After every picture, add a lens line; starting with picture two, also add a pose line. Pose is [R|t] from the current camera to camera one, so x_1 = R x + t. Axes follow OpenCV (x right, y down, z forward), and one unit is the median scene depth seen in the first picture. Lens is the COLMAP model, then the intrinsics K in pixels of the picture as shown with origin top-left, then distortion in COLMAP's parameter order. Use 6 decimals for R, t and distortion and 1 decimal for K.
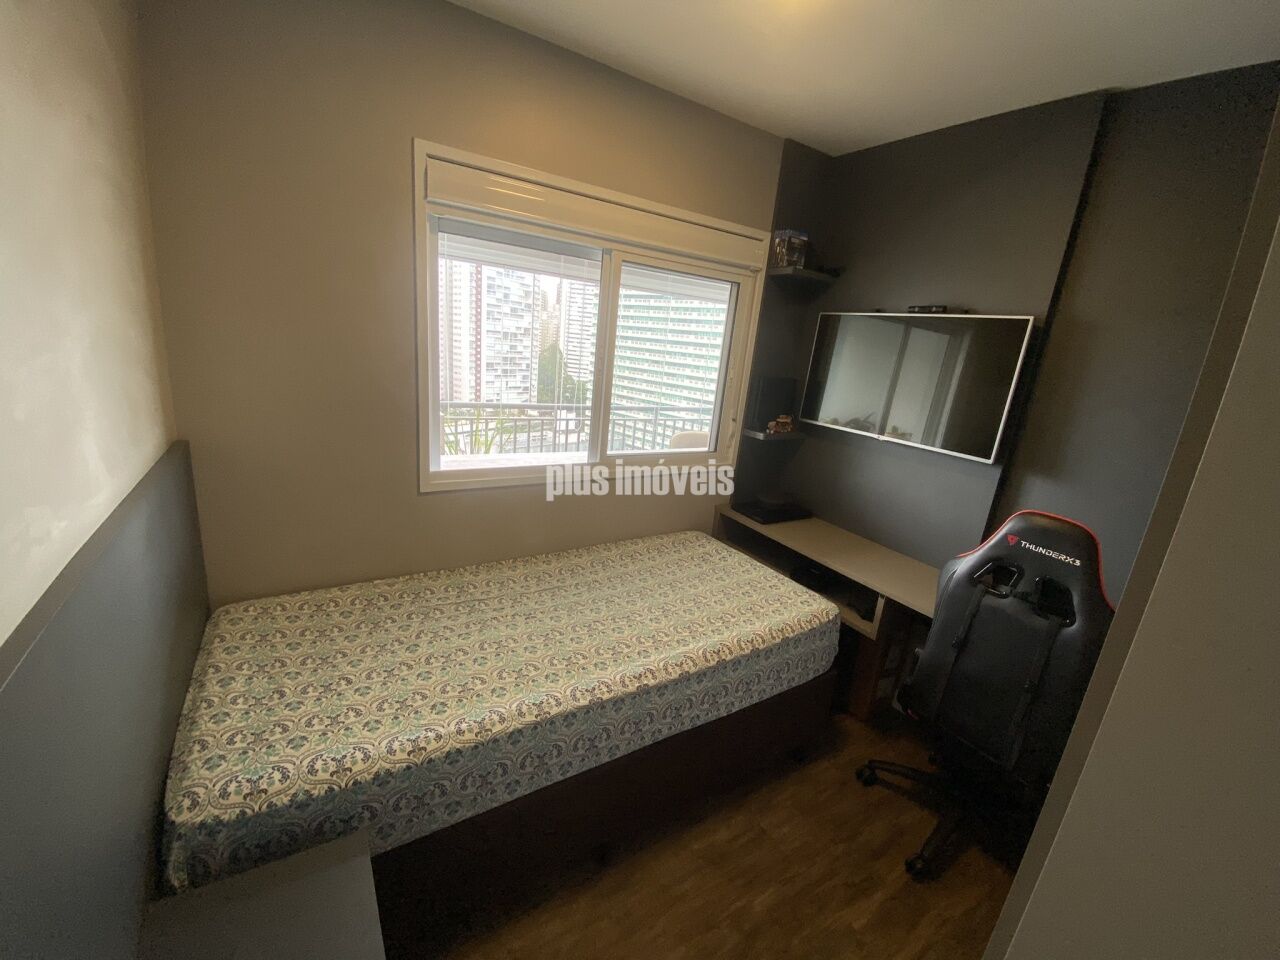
lens RADIAL K [[516.2, 0, 640.6], [0, 516.2, 480.2], [0, 0, 1]] dist [0.016022, -0.010875]
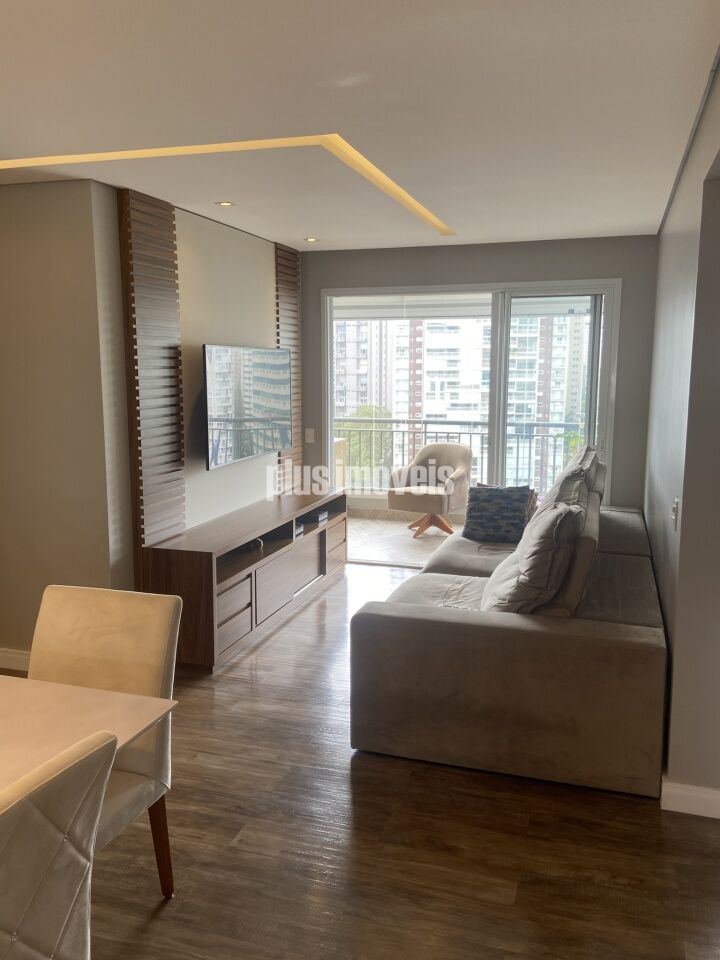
lens RADIAL K [[781.8, 0, 366.7], [0, 781.8, 470.7], [0, 0, 1]] dist [0.077496, -0.075766]
pose [[0.628344, 0.004735, -0.777921, 0.118757], [-0.139567, 0.984443, -0.106739, 0.013349], [0.765313, 0.175641, 0.619230, -0.008385]]
